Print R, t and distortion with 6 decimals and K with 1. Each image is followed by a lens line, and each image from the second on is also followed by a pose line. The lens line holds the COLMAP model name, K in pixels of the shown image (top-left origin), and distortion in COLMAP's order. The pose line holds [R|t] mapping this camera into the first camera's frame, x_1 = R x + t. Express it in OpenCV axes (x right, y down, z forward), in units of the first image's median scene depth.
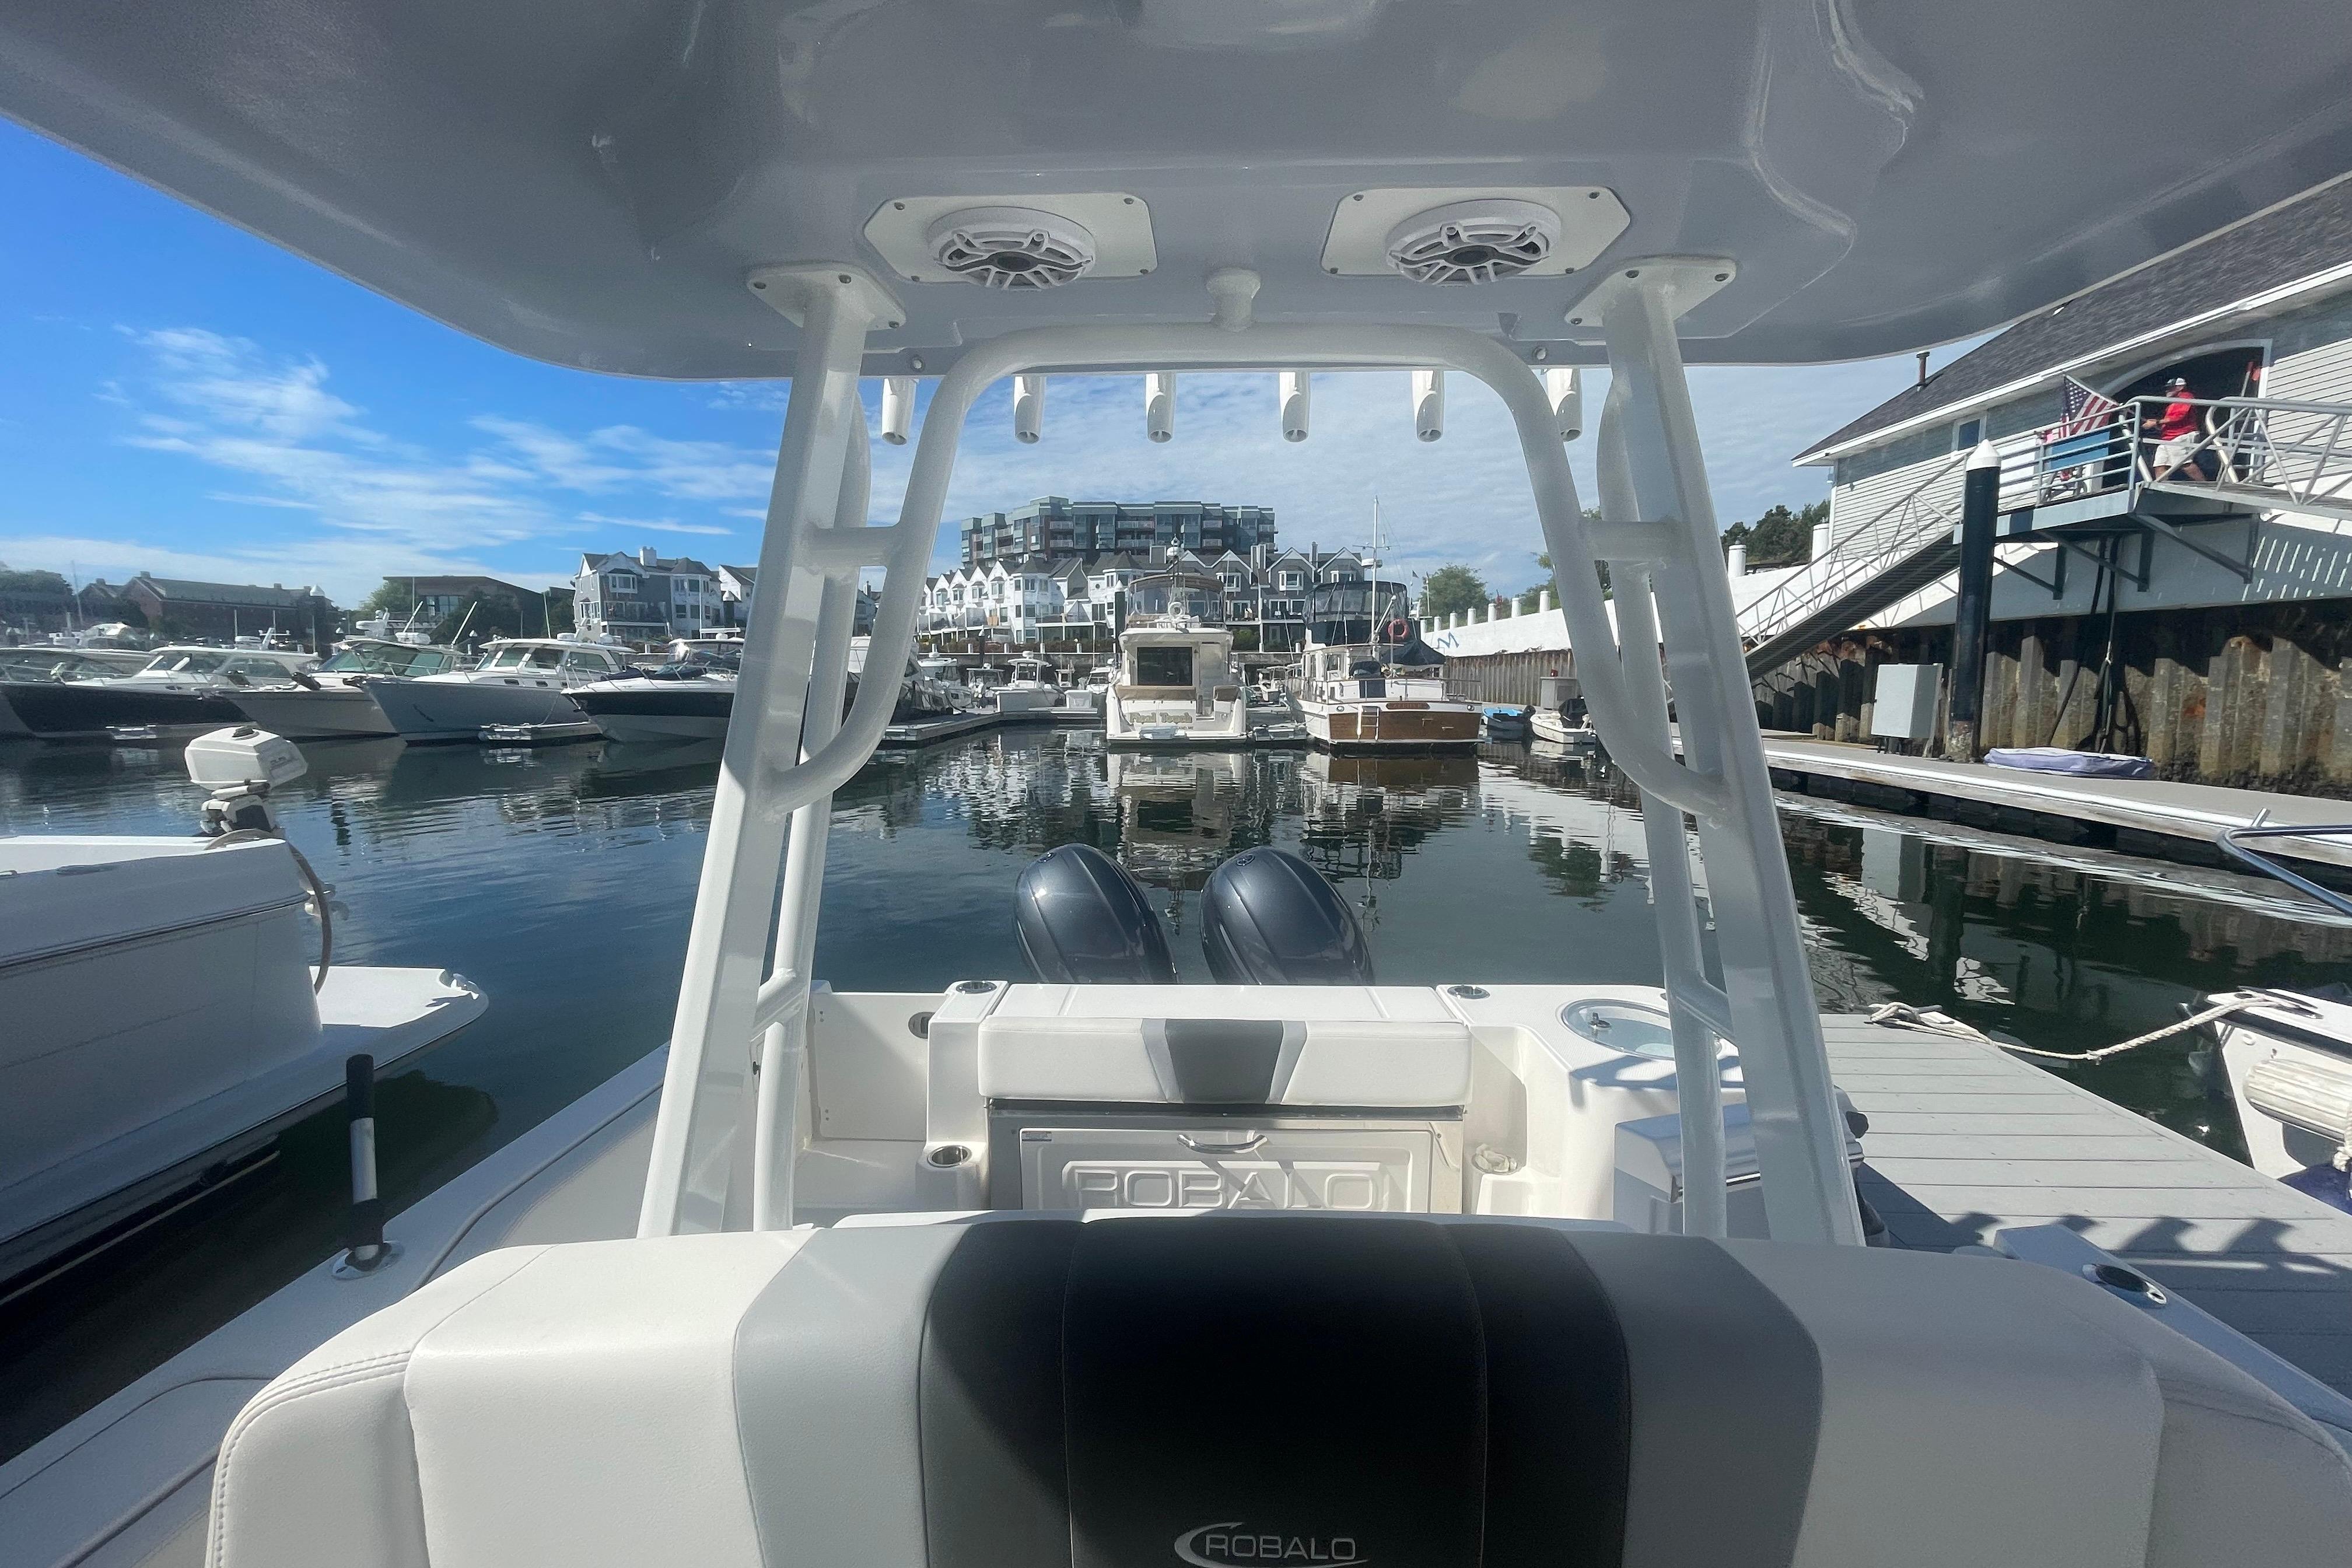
lens RADIAL K [[946.6, 0, 1167.1], [0, 946.6, 791.9], [0, 0, 1]] dist [-0.005714, -0.000291]
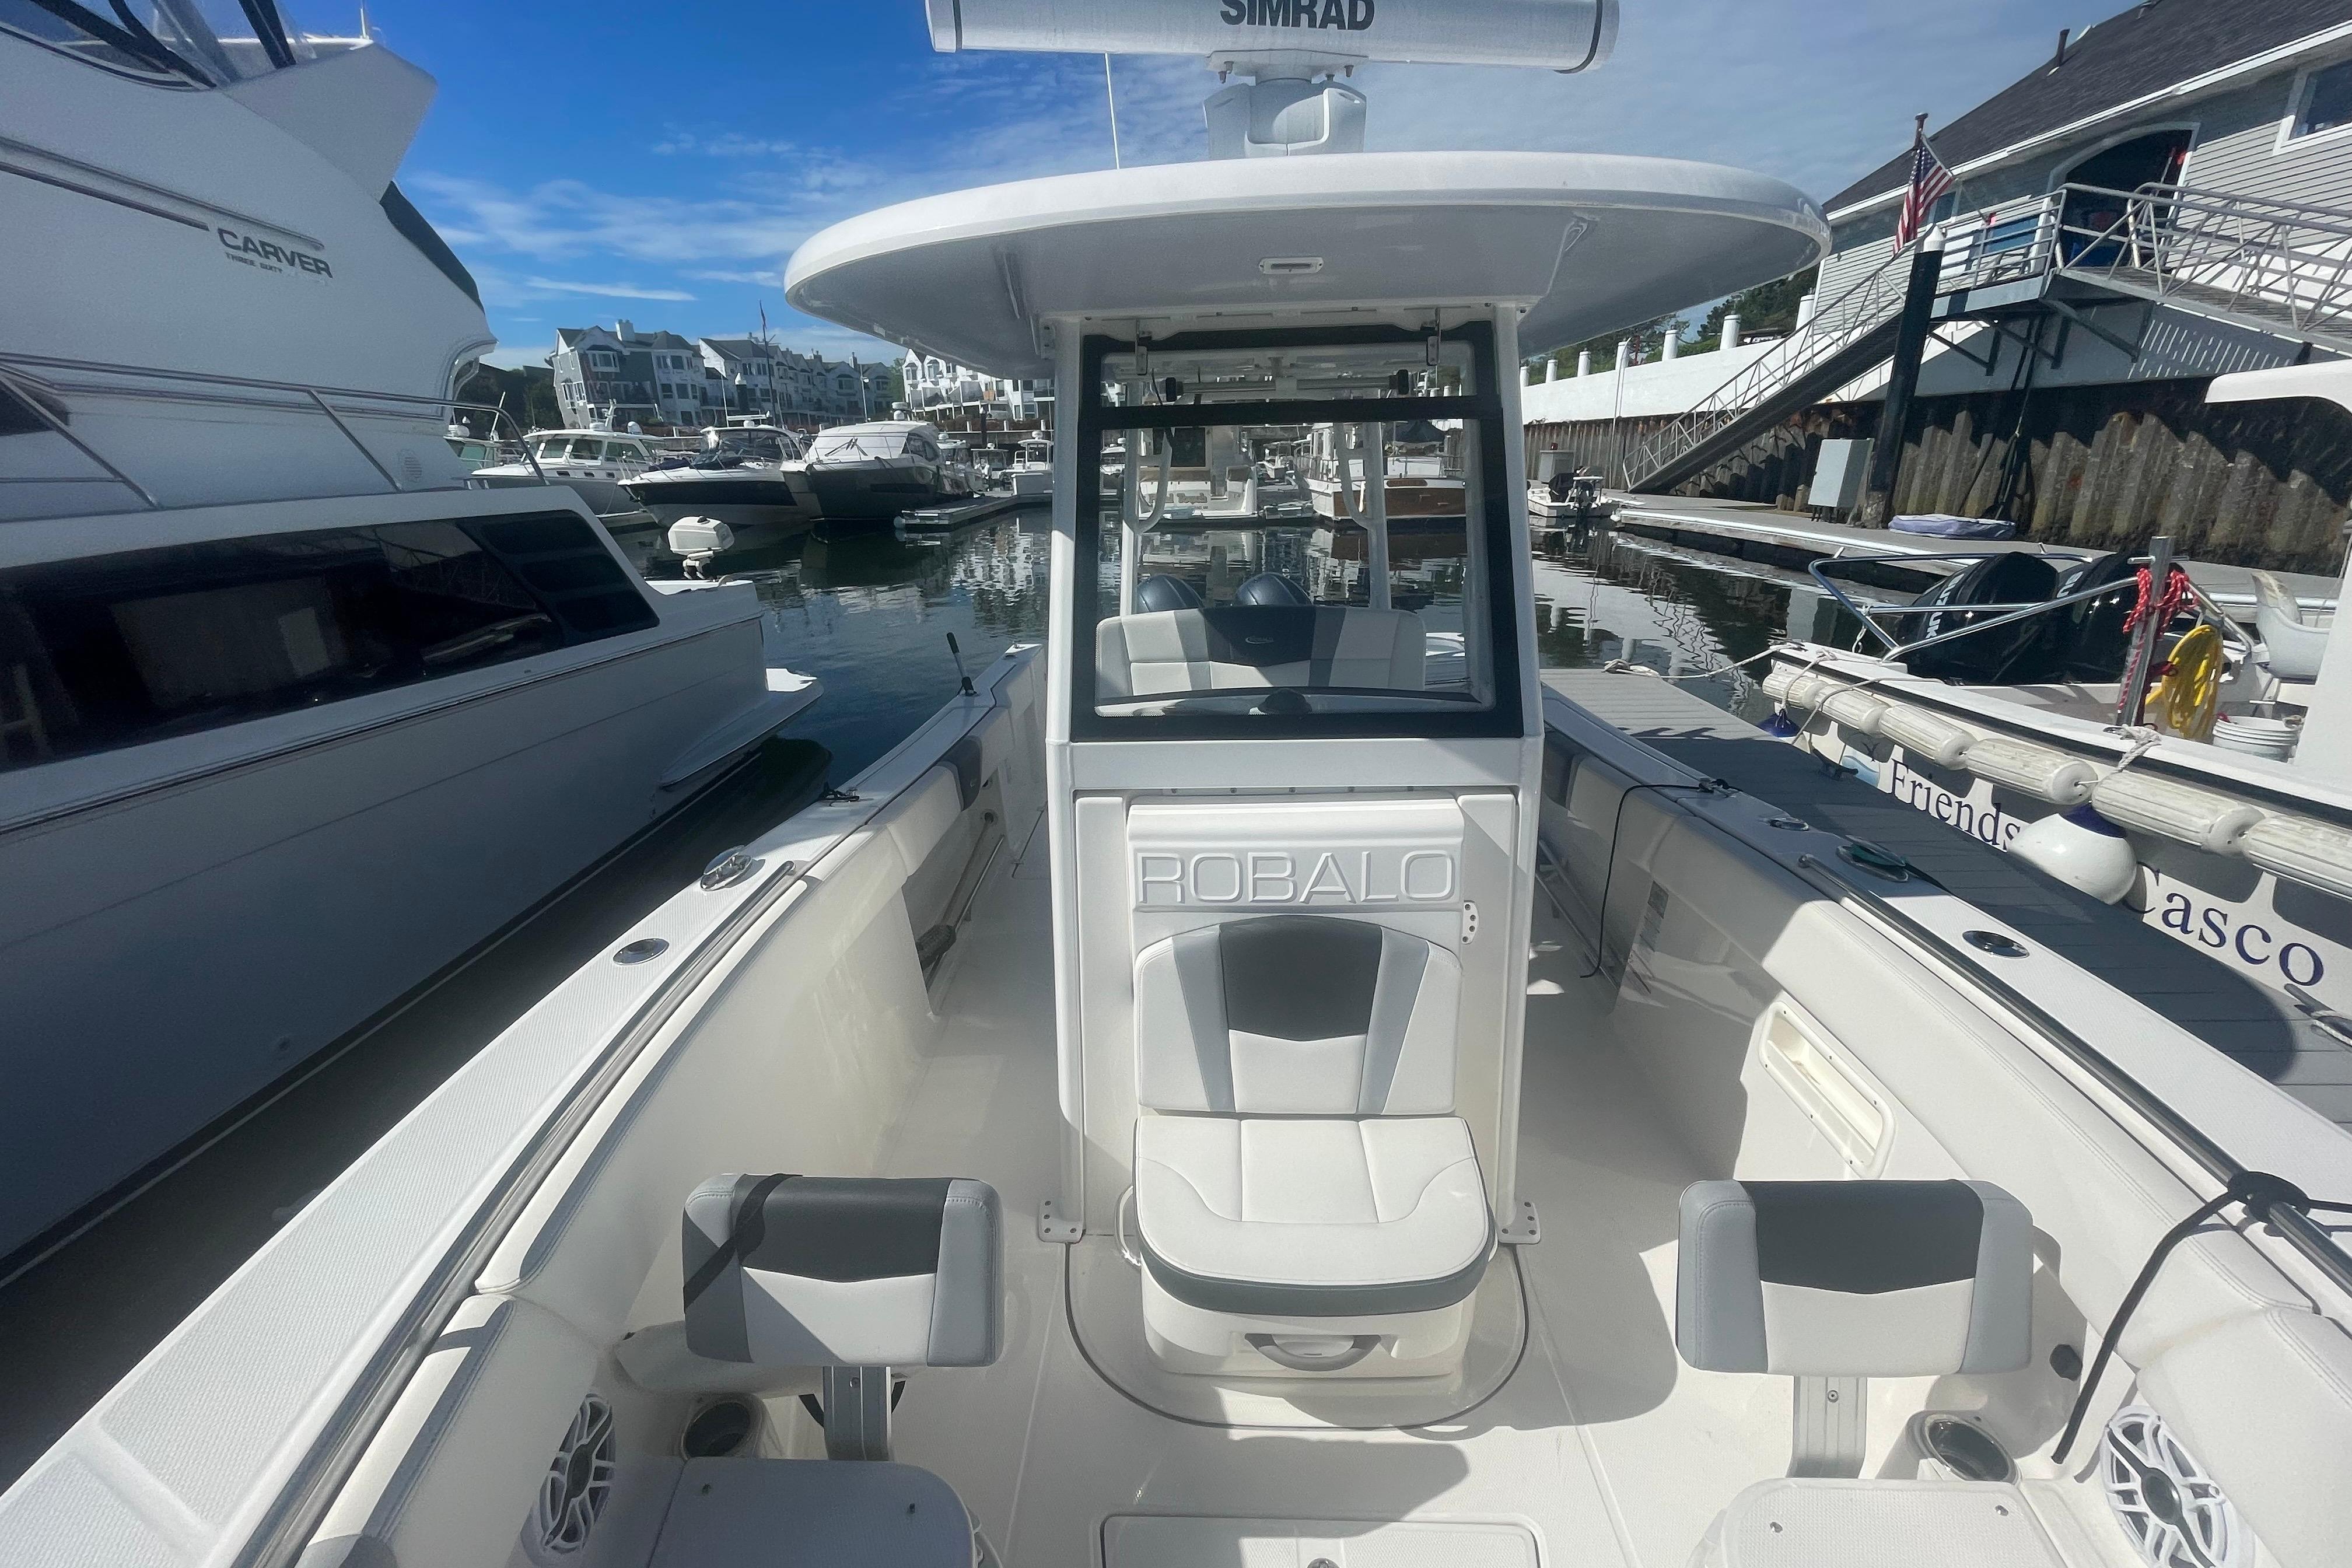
lens RADIAL K [[946.6, 0, 1179.5], [0, 946.6, 785.1], [0, 0, 1]] dist [-0.005714, -0.000291]
pose [[0.999812, -0.018924, 0.004206, -0.014247], [0.017563, 0.976076, 0.216721, 0.006051], [-0.008206, -0.216606, 0.976225, -0.112720]]
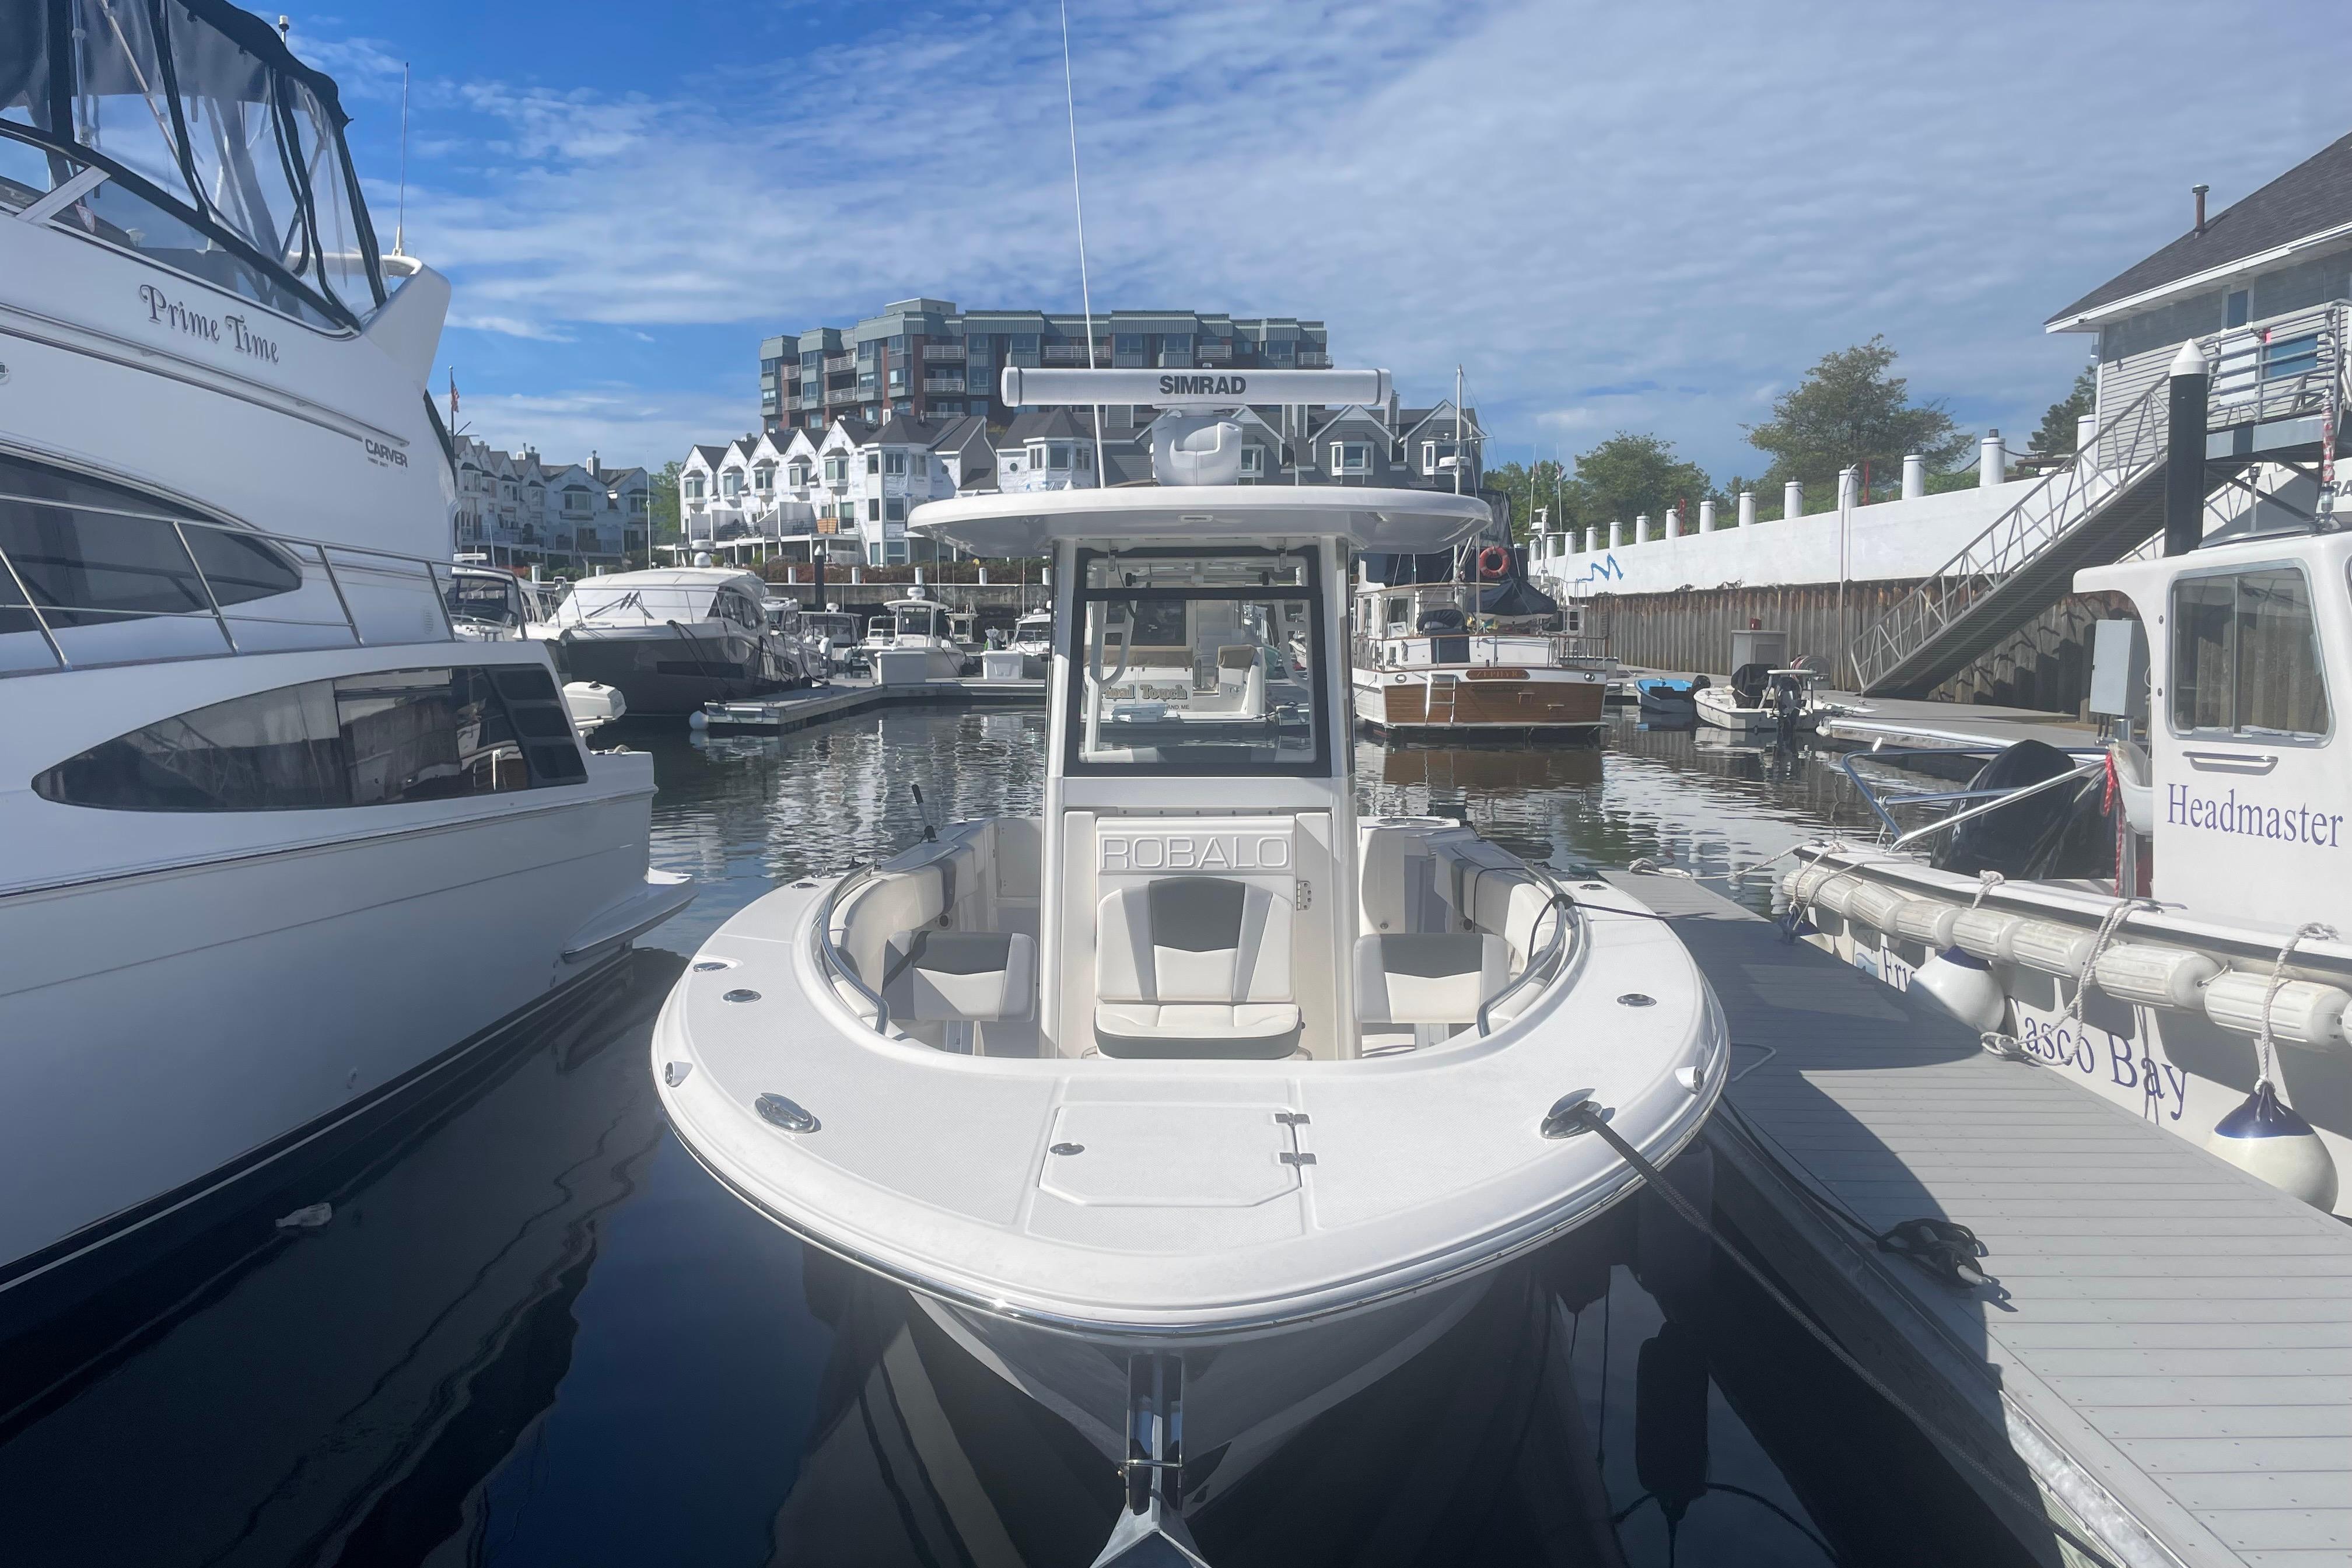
lens RADIAL K [[1786.7, 0, 1163.2], [0, 1786.7, 792.7], [0, 0, 1]] dist [0.074724, -0.098642]
pose [[0.999839, 0.000510, 0.017954, -0.013472], [-0.000034, 0.999649, -0.026490, 0.028261], [-0.017961, 0.026485, 0.999488, -0.285403]]
